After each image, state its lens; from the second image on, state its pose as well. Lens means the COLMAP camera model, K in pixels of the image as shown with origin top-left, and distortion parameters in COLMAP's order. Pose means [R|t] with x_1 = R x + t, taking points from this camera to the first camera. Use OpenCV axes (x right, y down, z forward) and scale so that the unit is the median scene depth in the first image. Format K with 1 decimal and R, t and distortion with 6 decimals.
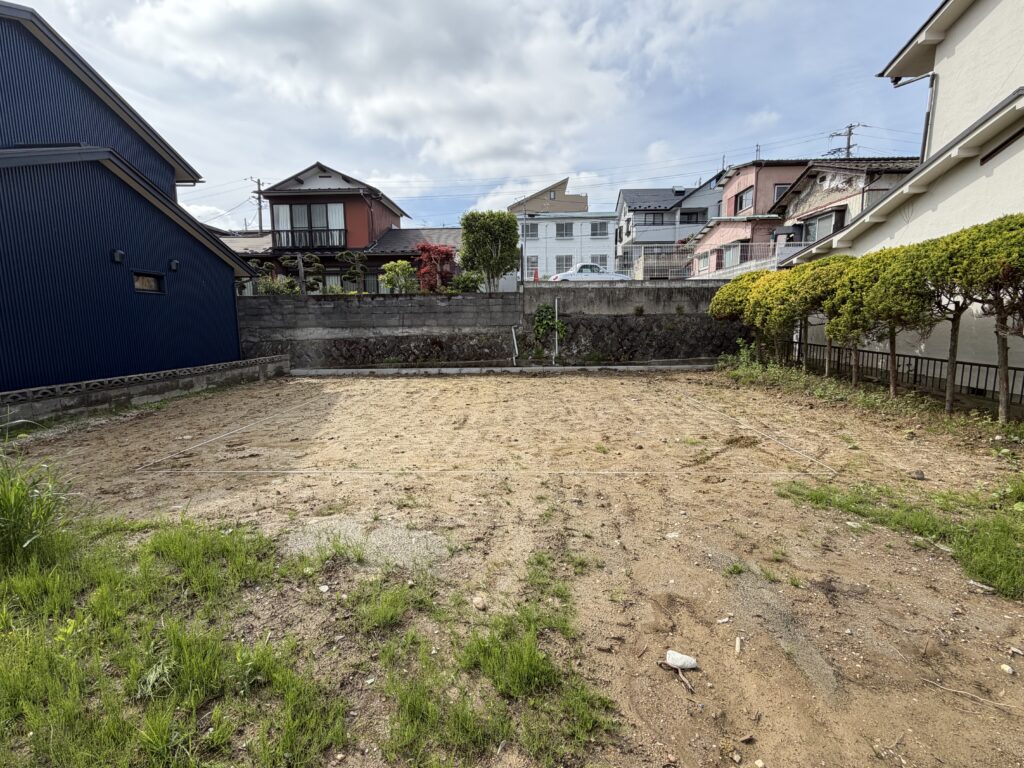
lens RADIAL K [[456.2, 0, 512.0], [0, 456.2, 384.0], [0, 0, 1]] dist [-0.000496, -0.000123]
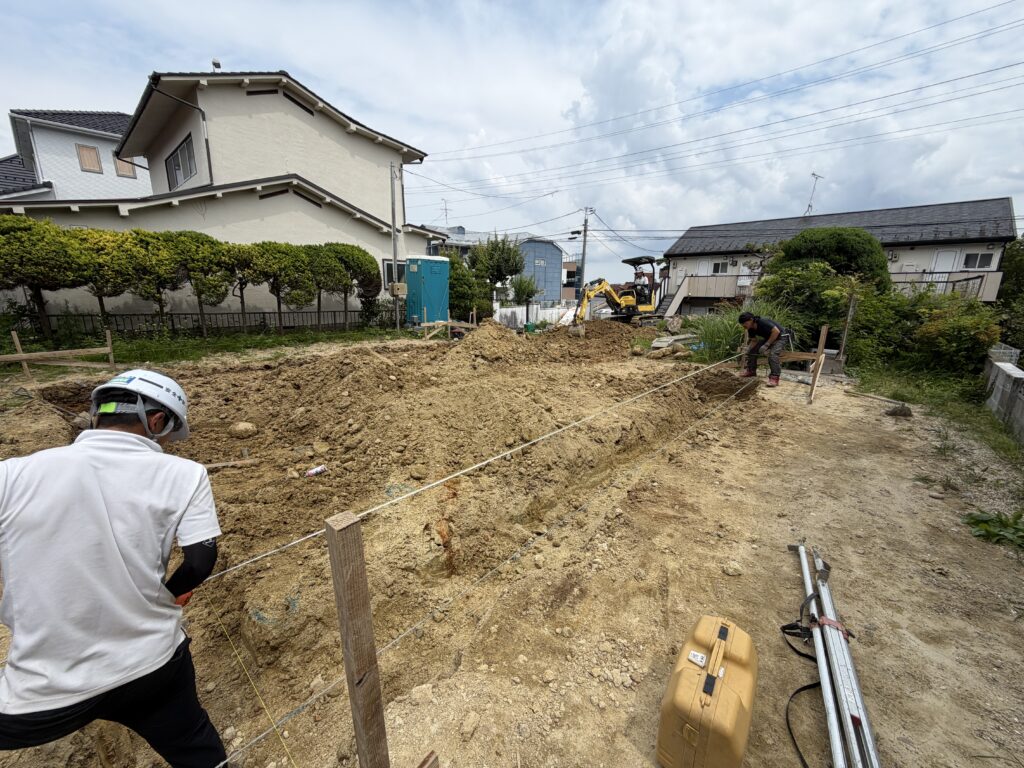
lens RADIAL K [[407.4, 0, 508.7], [0, 407.4, 385.2], [0, 0, 1]] dist [-0.001732, 0.000046]
pose [[-0.764363, -0.145553, 0.628142, -0.393544], [0.091807, 0.939694, 0.329463, -0.116194], [-0.638216, 0.309497, -0.704905, 0.851657]]
